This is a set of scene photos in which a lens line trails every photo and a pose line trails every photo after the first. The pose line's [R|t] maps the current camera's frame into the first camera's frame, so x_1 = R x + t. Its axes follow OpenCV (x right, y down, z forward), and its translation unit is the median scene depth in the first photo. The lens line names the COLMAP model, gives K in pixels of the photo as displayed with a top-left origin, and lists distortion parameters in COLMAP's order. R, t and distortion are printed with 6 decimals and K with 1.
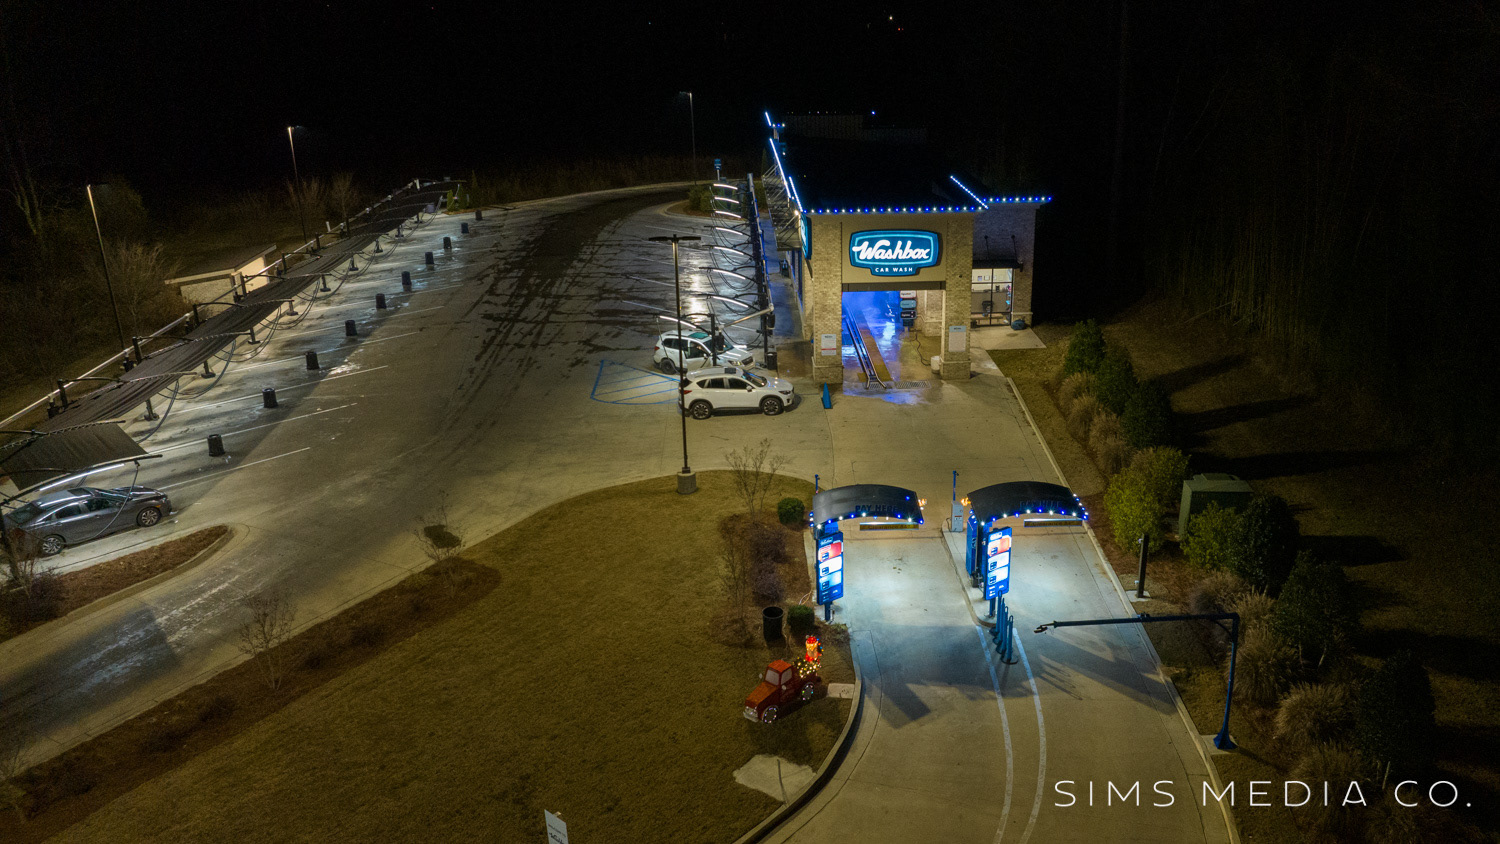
lens RADIAL K [[1152.3, 0, 845.2], [0, 1152.3, 444.5], [0, 0, 1]] dist [-0.008716, -0.006364]
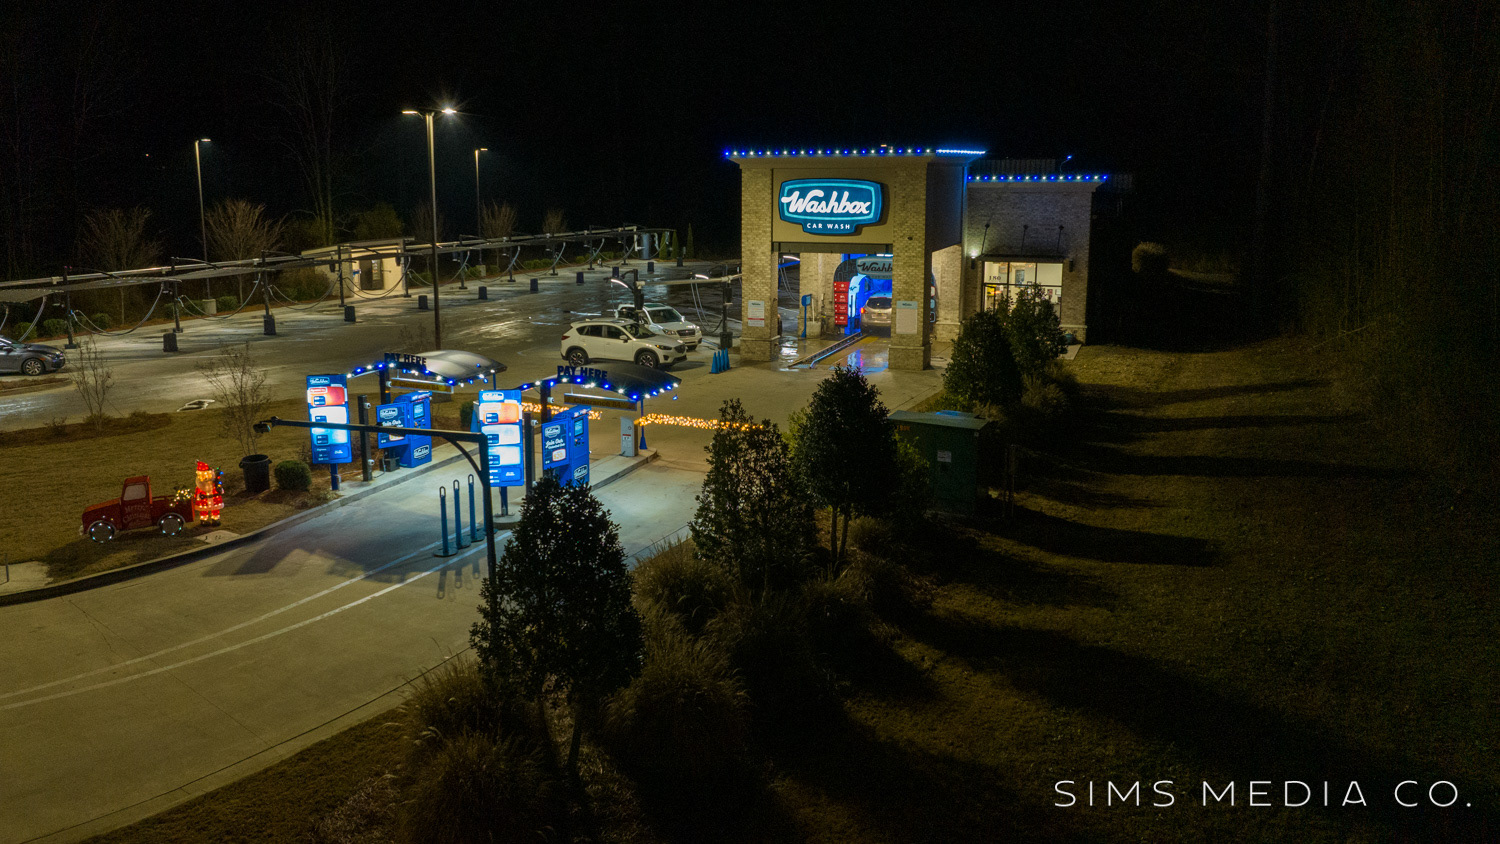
lens RADIAL K [[1138.1, 0, 687.1], [0, 1138.1, 399.4], [0, 0, 1]] dist [-0.014147, -0.009772]
pose [[0.871775, 0.091115, -0.481359, 0.367860], [-0.171082, 0.977315, -0.124848, 0.093967], [0.459064, 0.191191, 0.867587, 0.261259]]
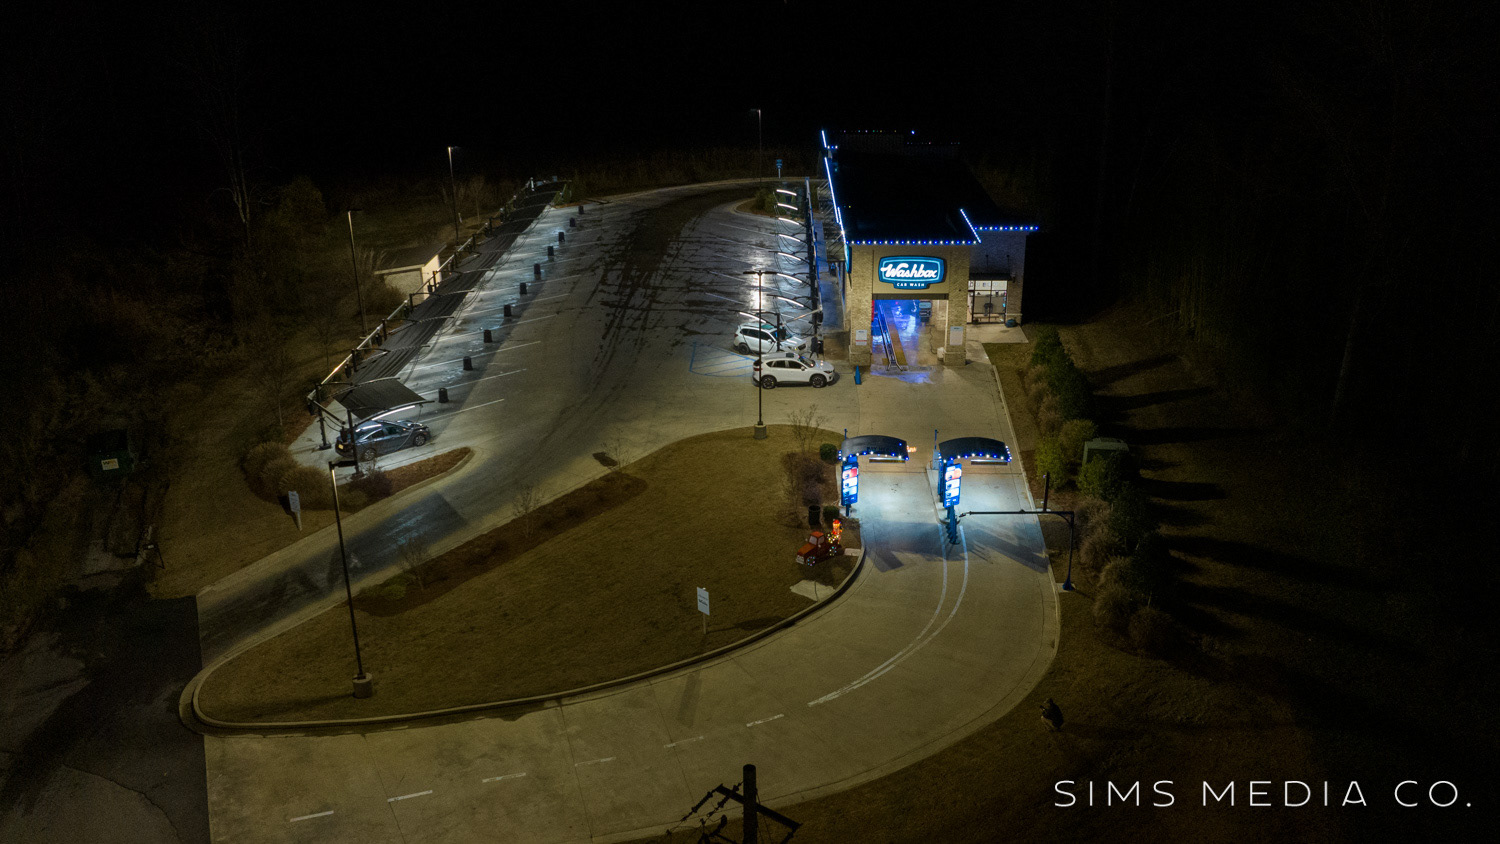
lens RADIAL K [[1199.3, 0, 772.6], [0, 1199.3, 453.6], [0, 0, 1]] dist [-0.002214, -0.003566]
pose [[0.994354, 0.039758, -0.098381, 0.027791], [-0.036171, 0.998624, 0.037976, 0.001366], [0.099755, -0.034203, 0.994424, -0.454356]]
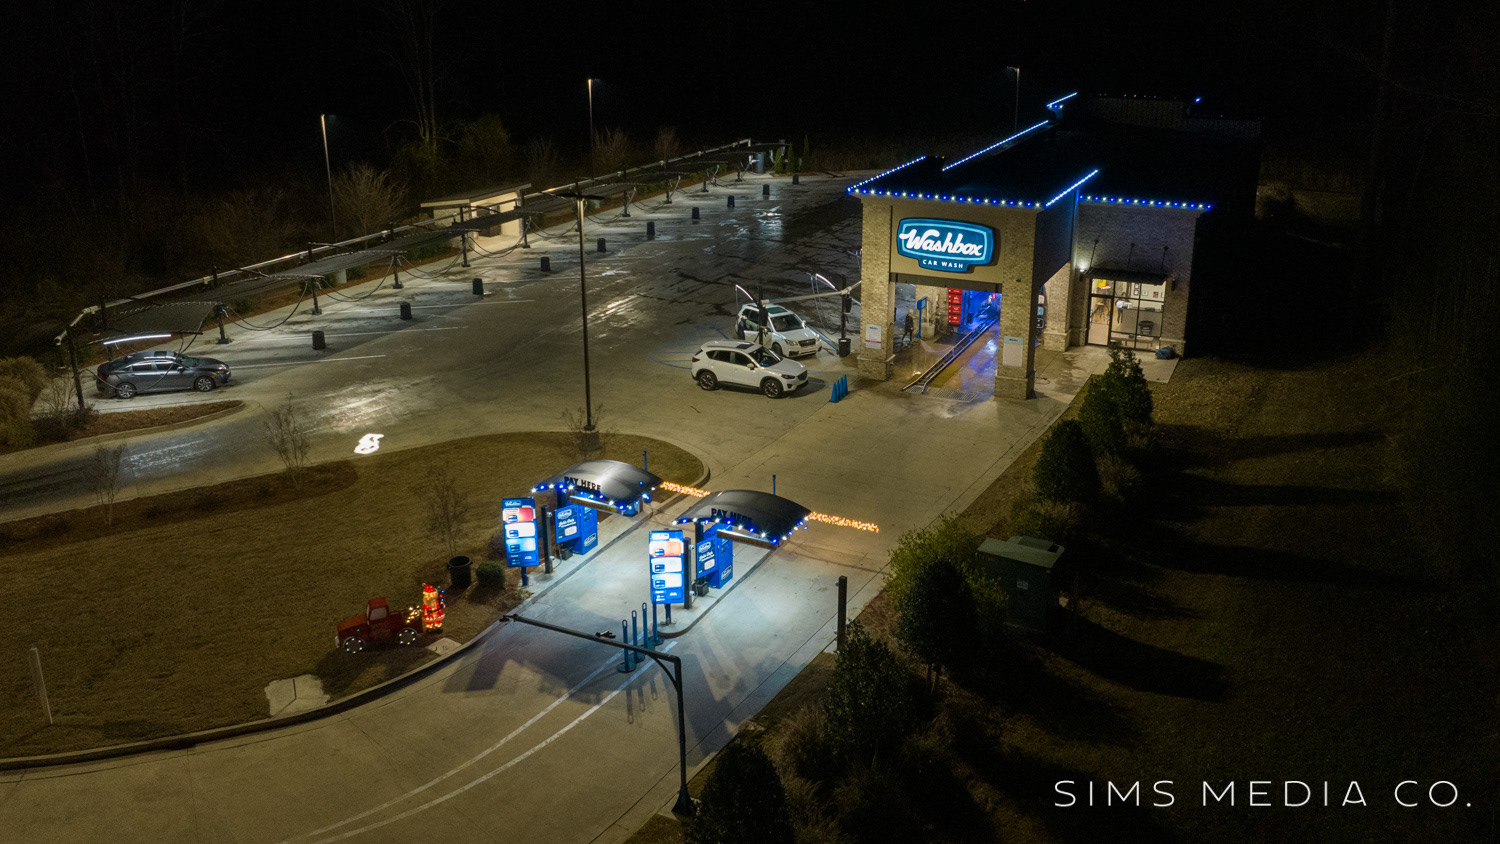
lens RADIAL K [[1244.0, 0, 788.4], [0, 1244.0, 404.2], [0, 0, 1]] dist [-0.008768, -0.008797]
pose [[0.868043, 0.168728, -0.466938, 0.414129], [-0.184223, 0.982803, 0.012664, -0.034883], [0.461045, 0.075028, 0.884199, 0.097561]]
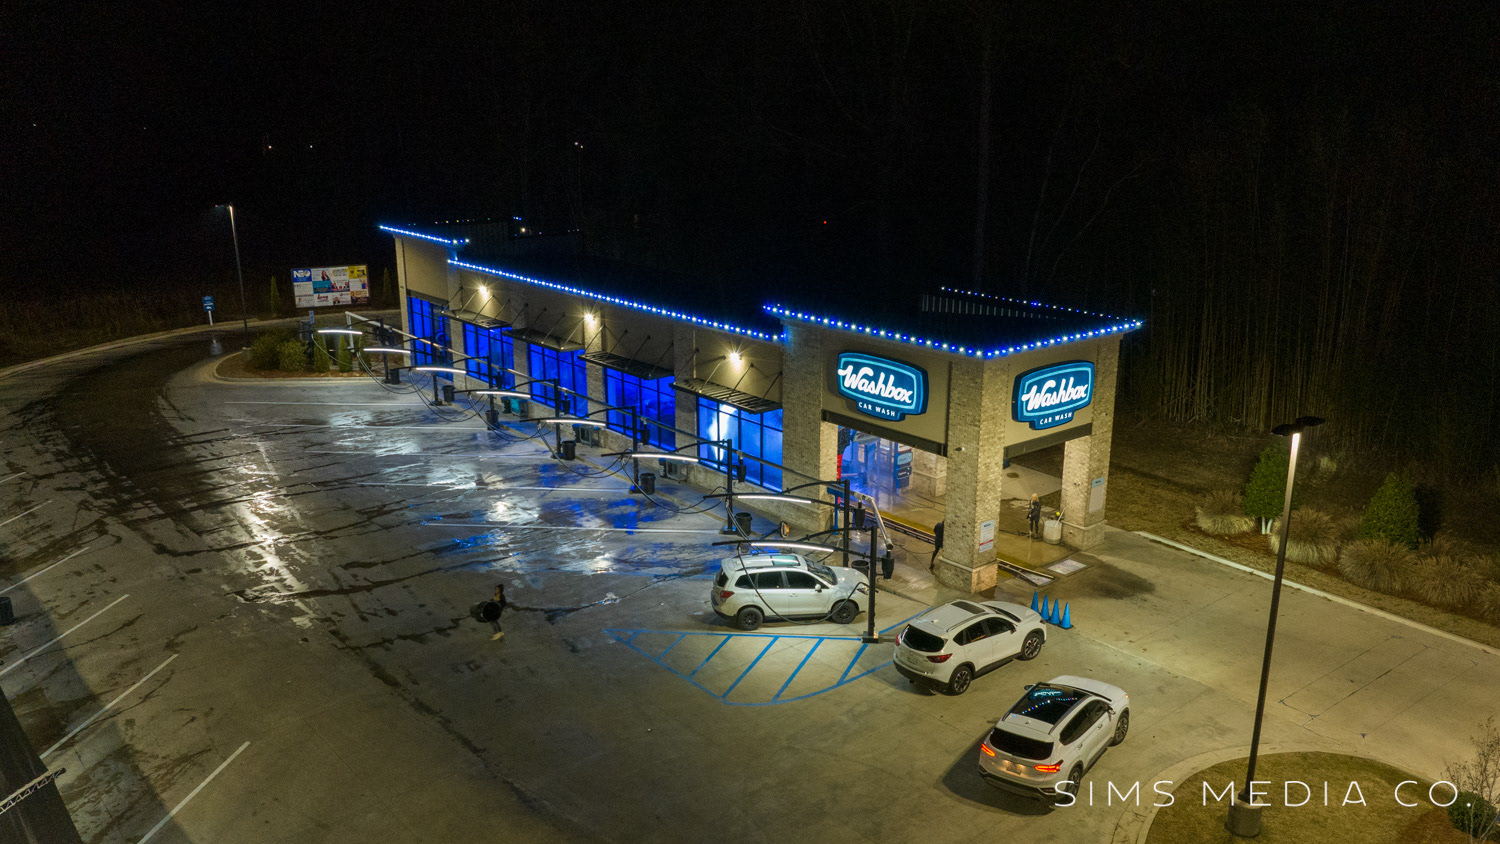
lens RADIAL K [[1186.0, 0, 745.4], [0, 1186.0, 457.2], [0, 0, 1]] dist [-0.021486, -0.005316]
pose [[0.832311, -0.161852, 0.530153, -0.529621], [0.200271, 0.979620, -0.015344, -0.157545], [-0.516865, 0.118946, 0.847763, 0.475355]]
